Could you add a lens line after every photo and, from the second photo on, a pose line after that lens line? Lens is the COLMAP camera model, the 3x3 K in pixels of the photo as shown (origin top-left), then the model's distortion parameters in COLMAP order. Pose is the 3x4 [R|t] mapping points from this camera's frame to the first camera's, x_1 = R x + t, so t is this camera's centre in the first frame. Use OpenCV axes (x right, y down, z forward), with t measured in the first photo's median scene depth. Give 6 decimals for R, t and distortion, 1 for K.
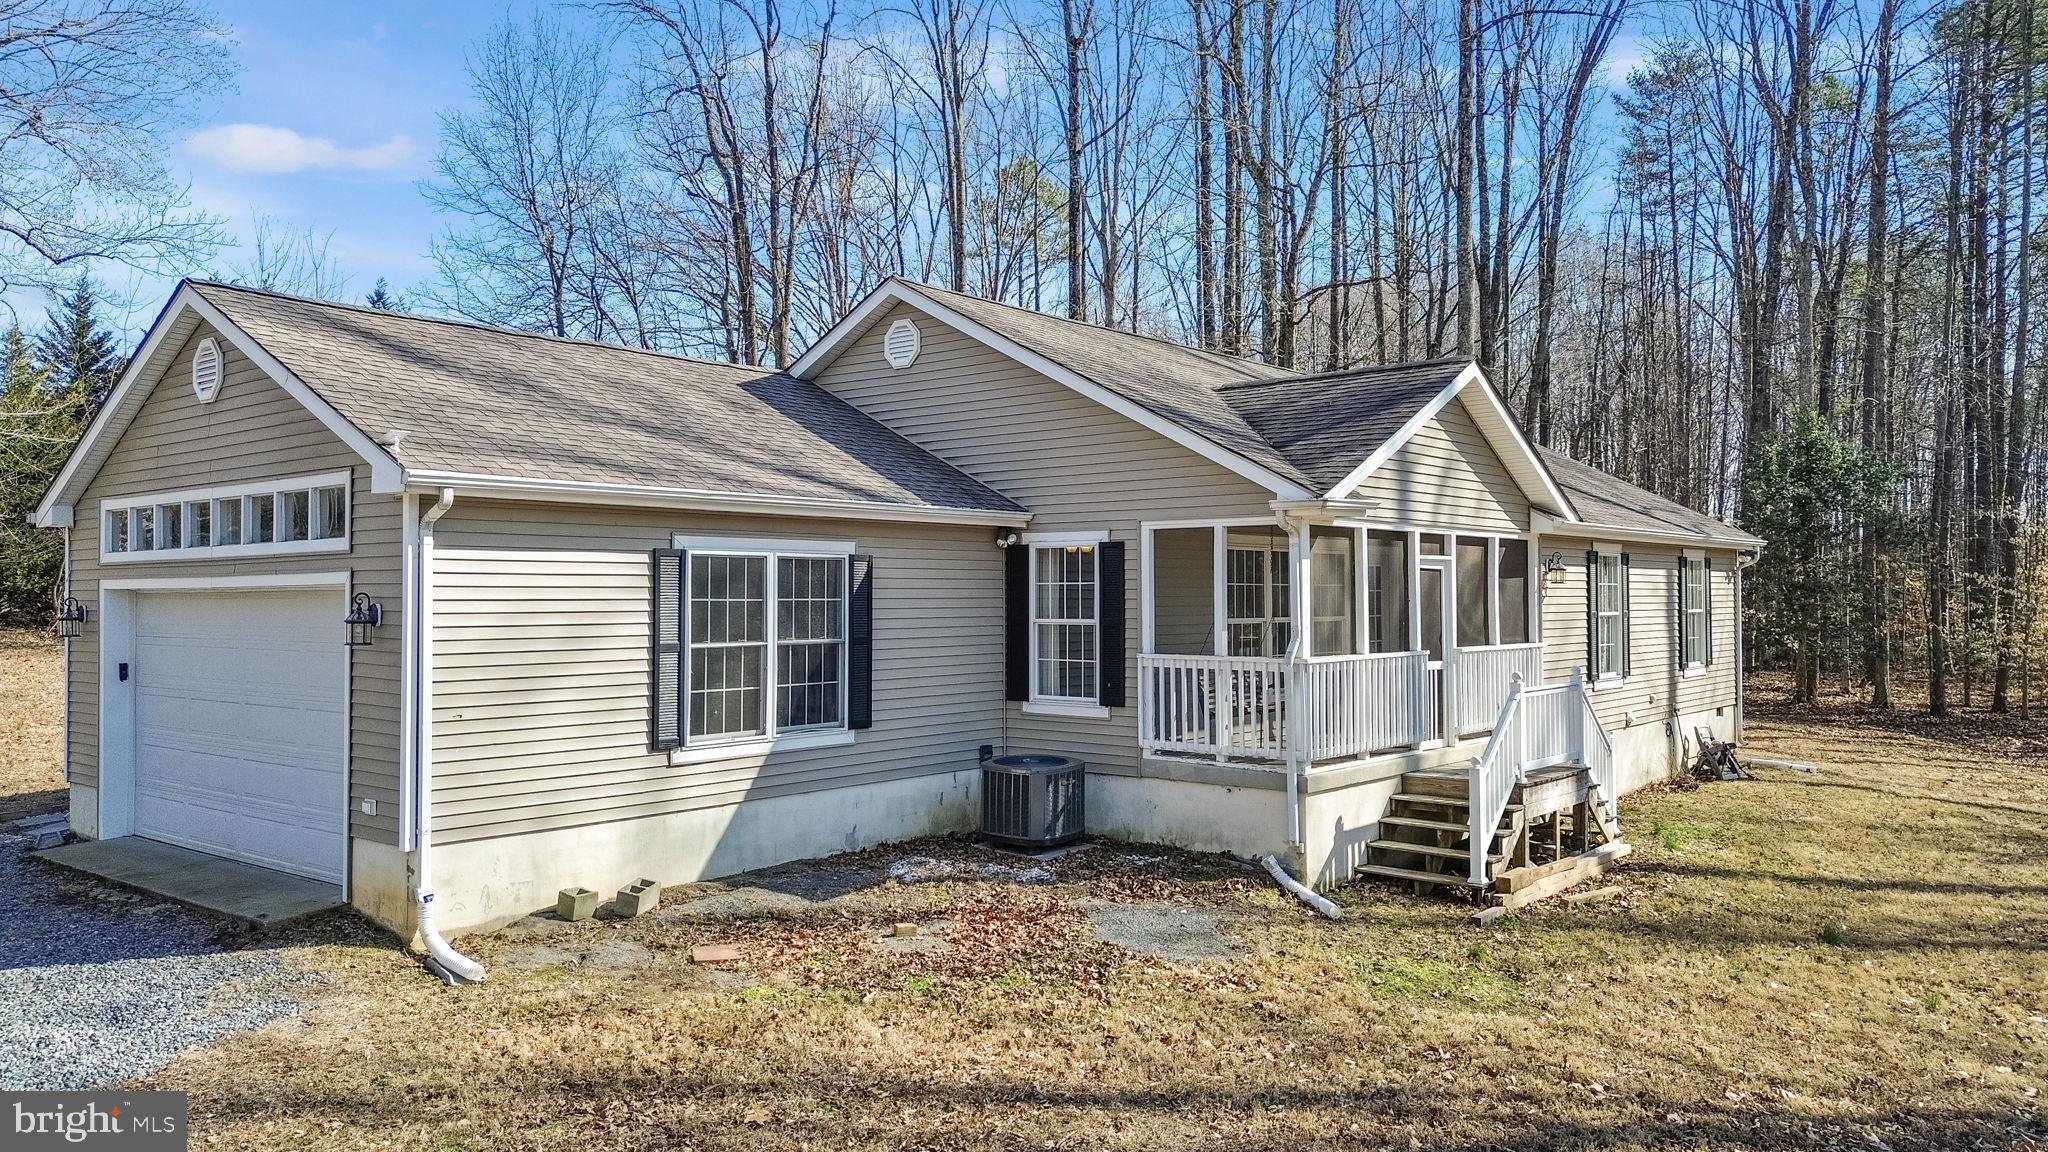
lens RADIAL K [[1455.3, 0, 1024.0], [0, 1455.3, 576.0], [0, 0, 1]] dist [0.049589, -0.000455]
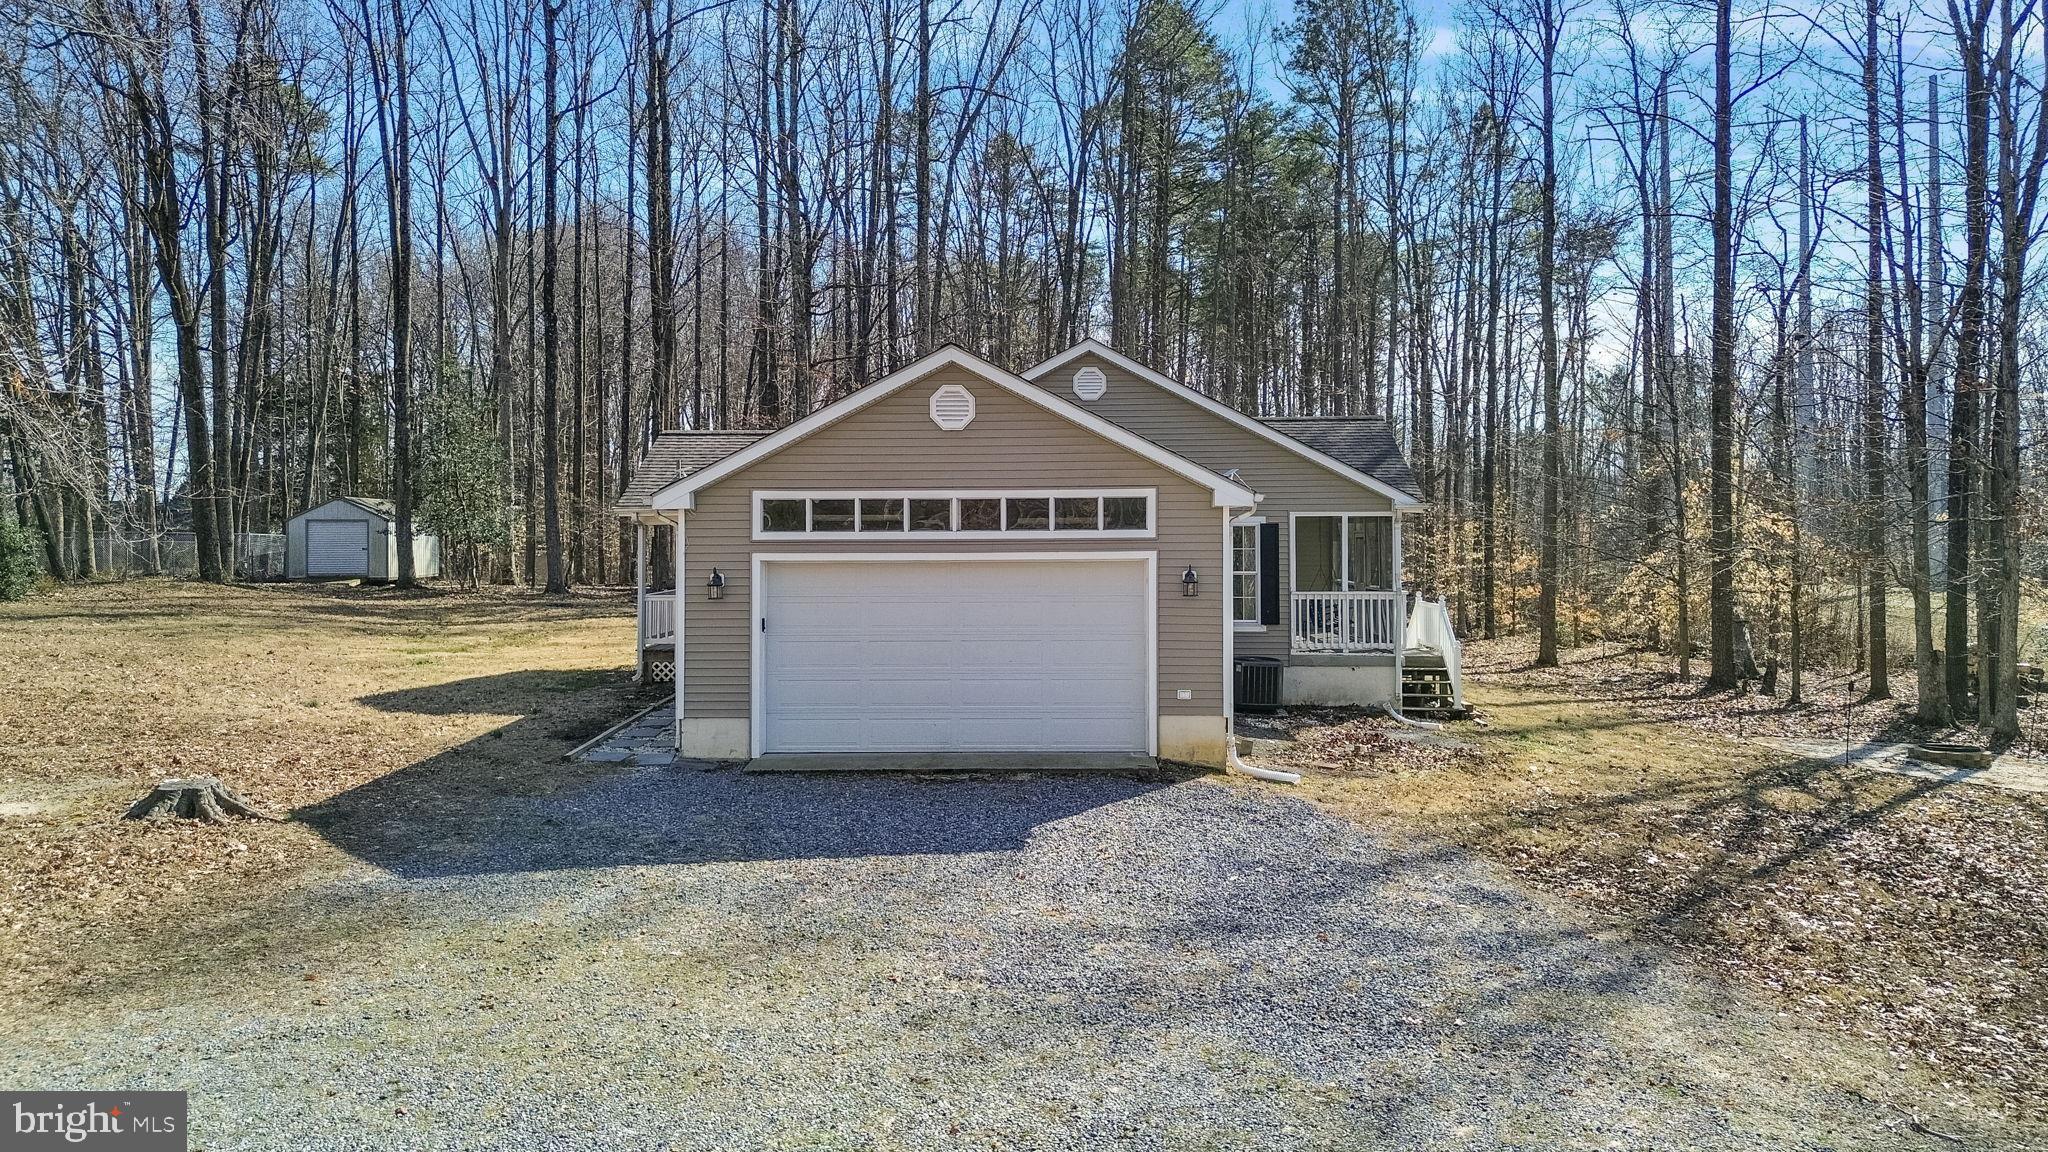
lens RADIAL K [[1489.8, 0, 1021.2], [0, 1489.8, 503.6], [0, 0, 1]] dist [0.041818, -0.001267]
pose [[0.787467, 0.010712, 0.616264, -1.203961], [-0.007908, 0.999942, -0.007276, -0.031921], [-0.616306, 0.000856, 0.787506, -0.149534]]
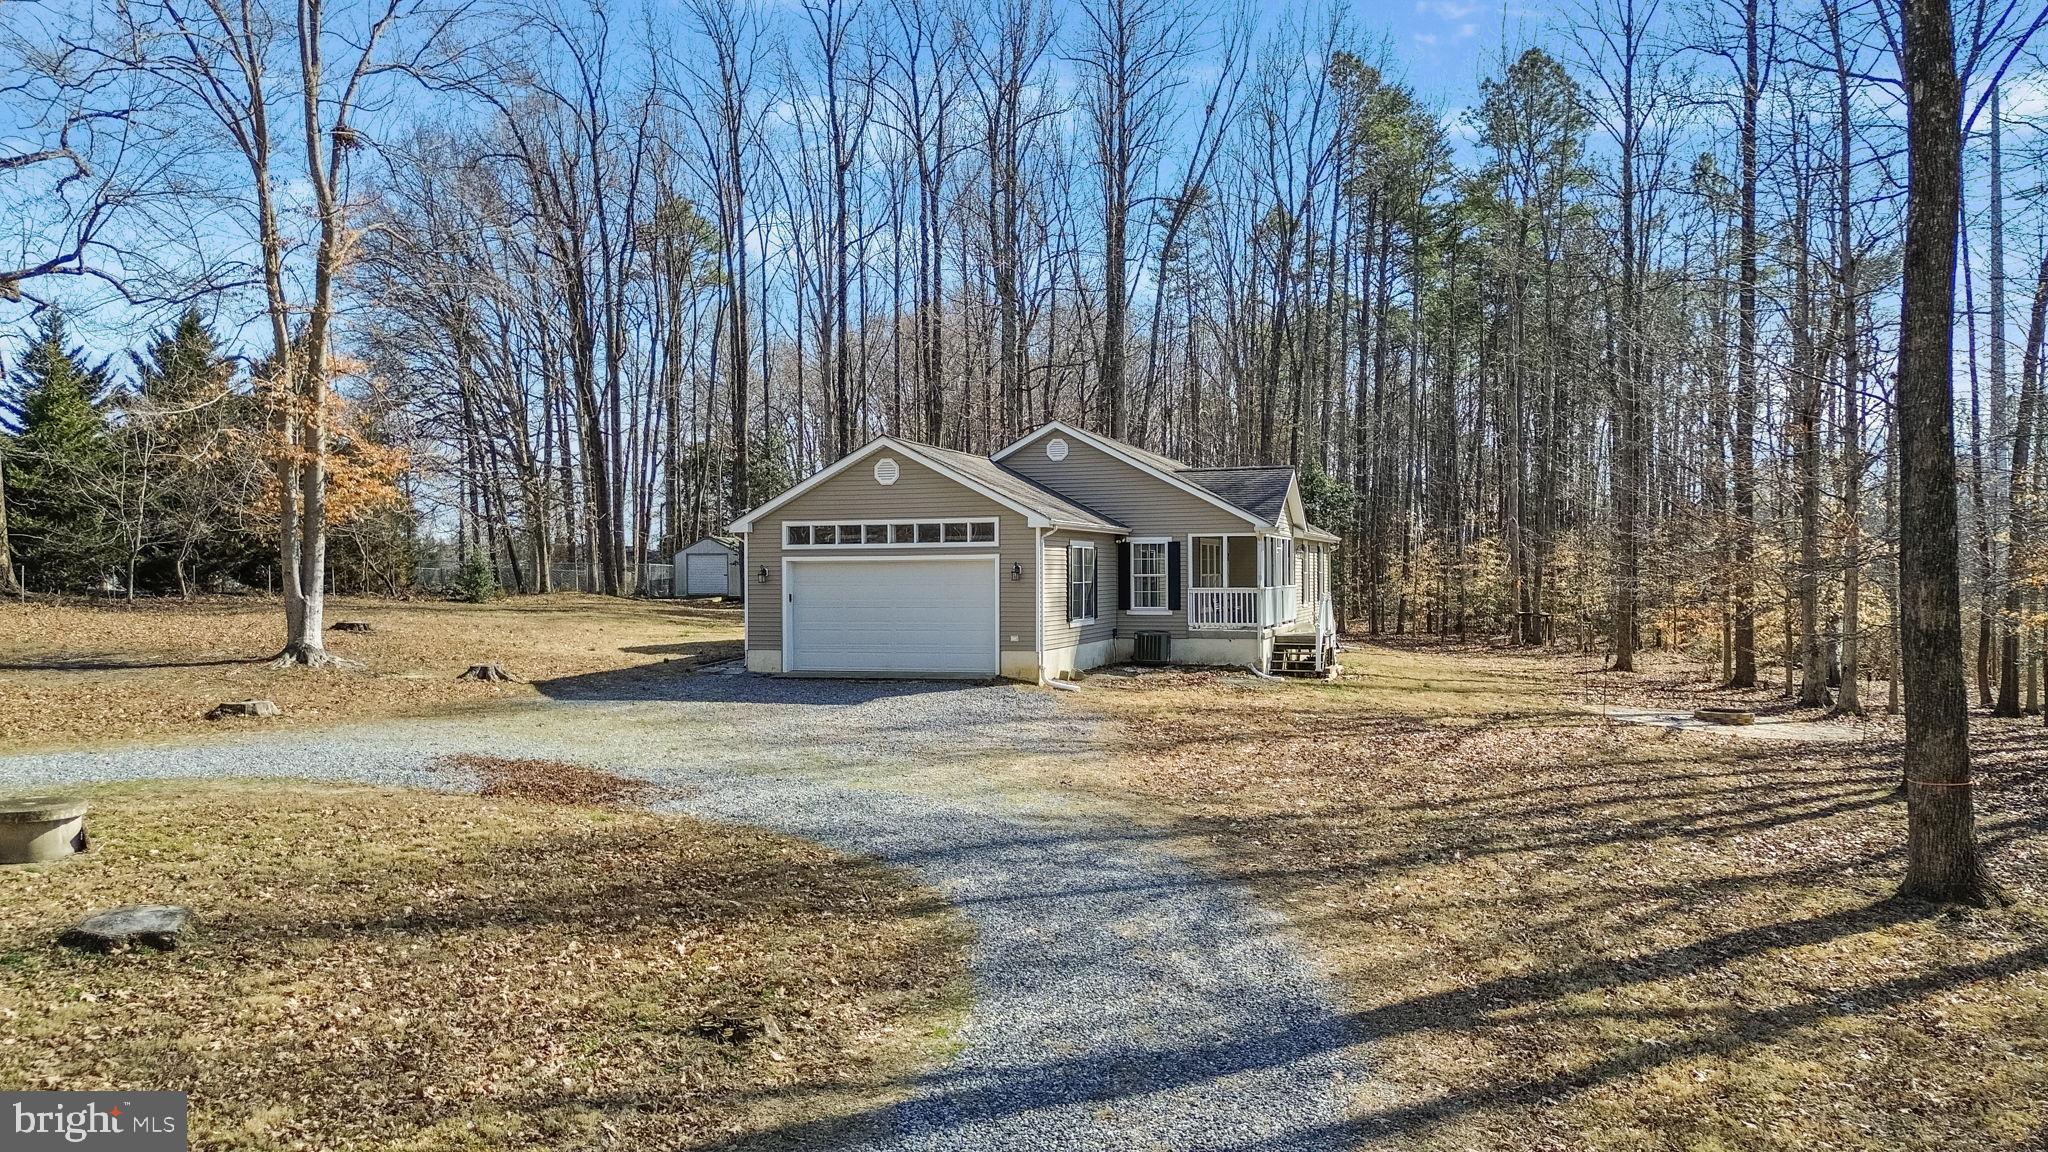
lens RADIAL K [[1455.3, 0, 1024.0], [0, 1455.3, 576.0], [0, 0, 1]] dist [0.049589, -0.000455]
pose [[0.927970, -0.004013, 0.372634, -1.081803], [-0.001482, 0.999894, 0.014458, -0.001072], [-0.372653, -0.013969, 0.927866, -1.161721]]
